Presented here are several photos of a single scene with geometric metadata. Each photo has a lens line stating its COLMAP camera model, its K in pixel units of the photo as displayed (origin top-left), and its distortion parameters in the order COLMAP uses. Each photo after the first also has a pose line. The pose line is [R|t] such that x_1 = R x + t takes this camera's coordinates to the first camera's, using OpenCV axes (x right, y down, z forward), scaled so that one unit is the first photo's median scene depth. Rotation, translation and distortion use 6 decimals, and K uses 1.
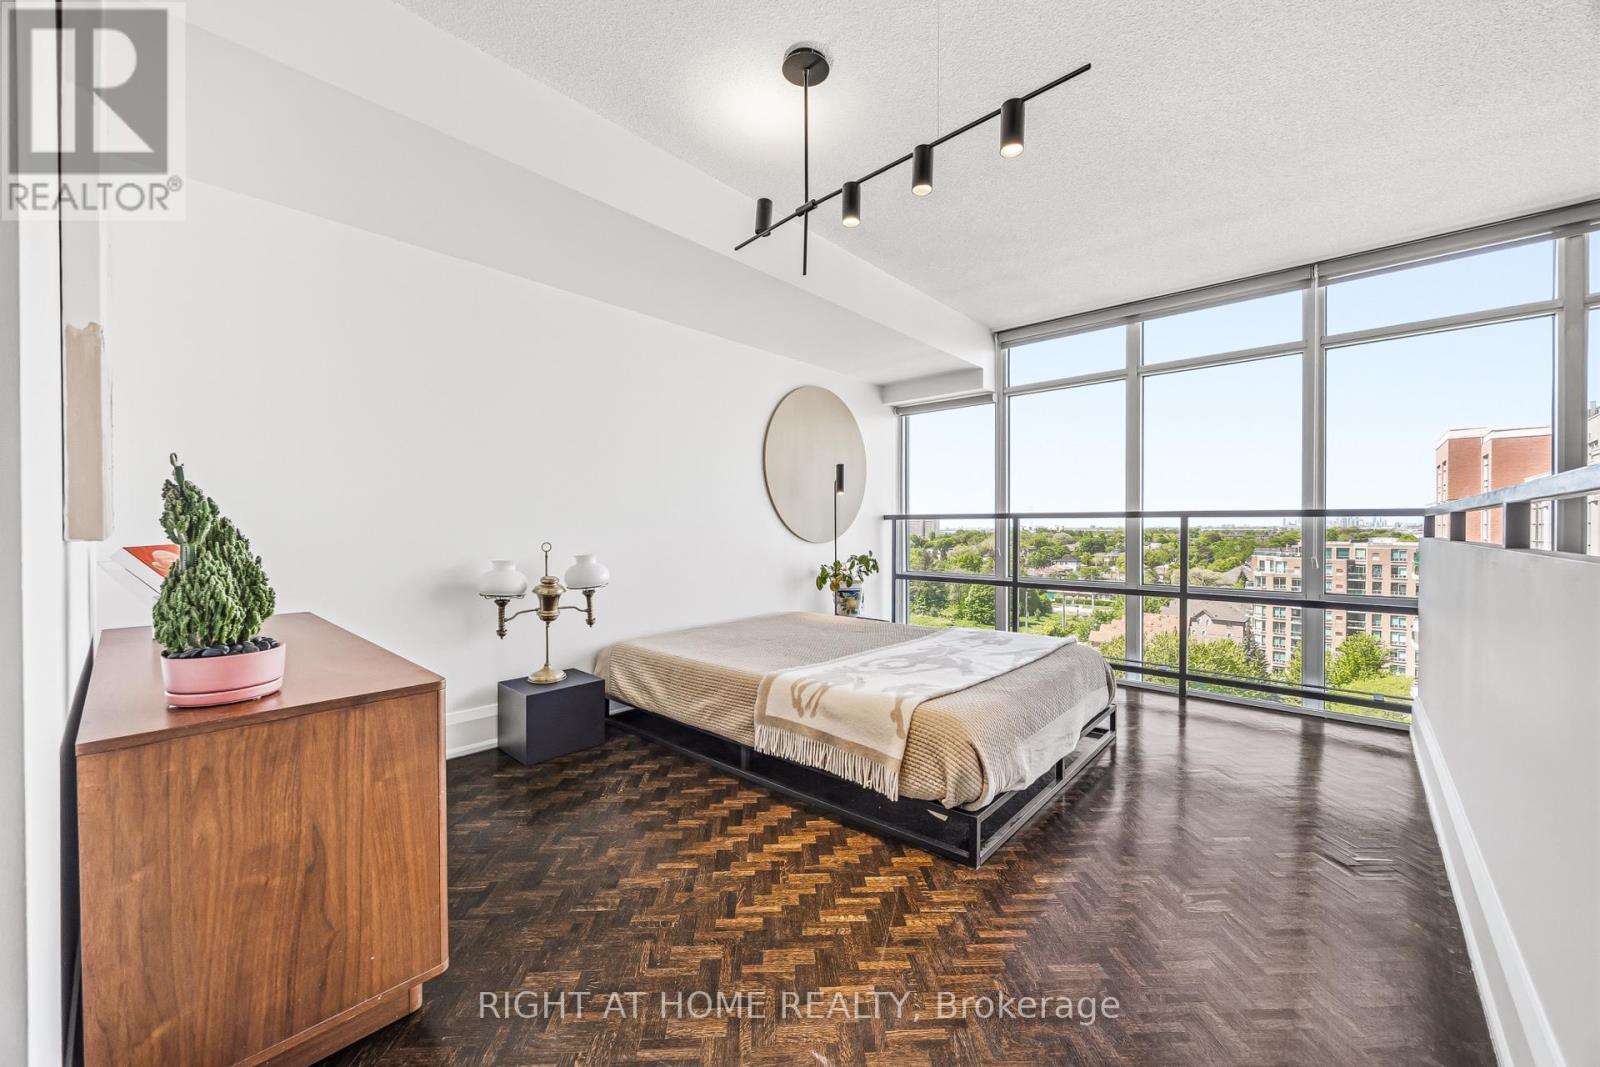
lens RADIAL K [[636.8, 0, 787.6], [0, 636.8, 534.8], [0, 0, 1]] dist [0.009692, -0.000087]
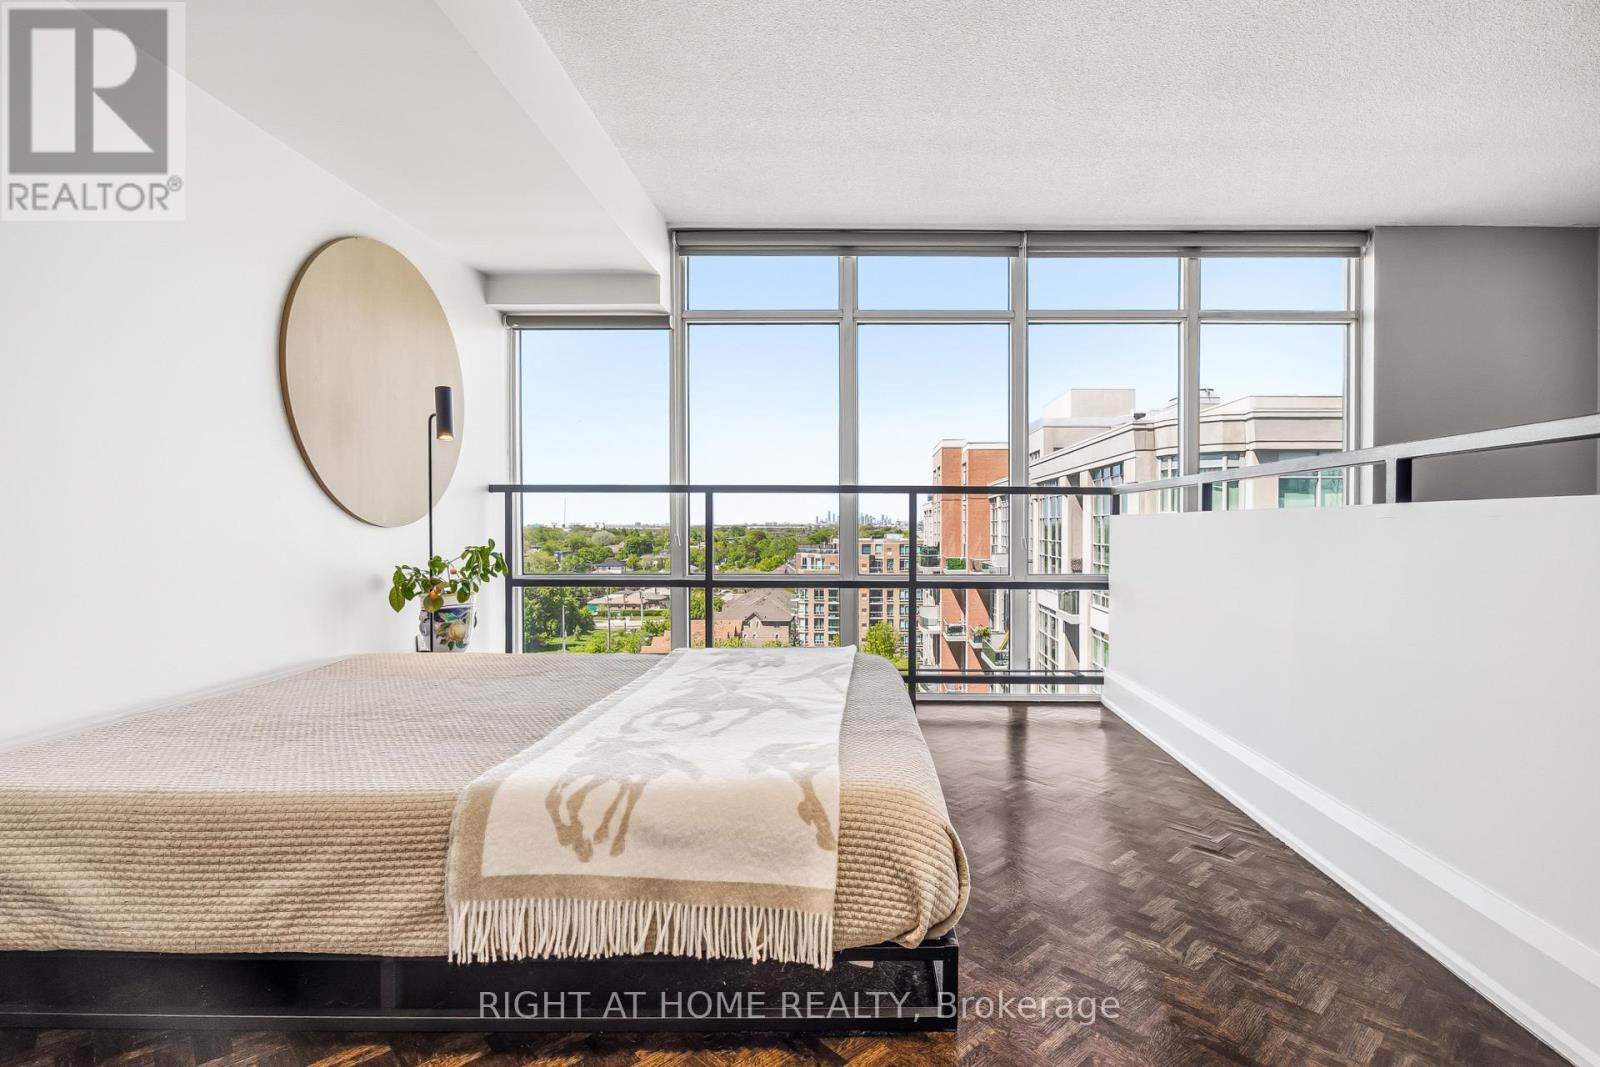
lens RADIAL K [[787.0, 0, 867.7], [0, 787.0, 536.2], [0, 0, 1]] dist [-0.004034, -0.000595]
pose [[0.730499, -0.005385, 0.682893, -0.116603], [0.005285, 0.999984, 0.002232, 0.022292], [-0.682894, 0.001979, 0.730515, 0.220887]]
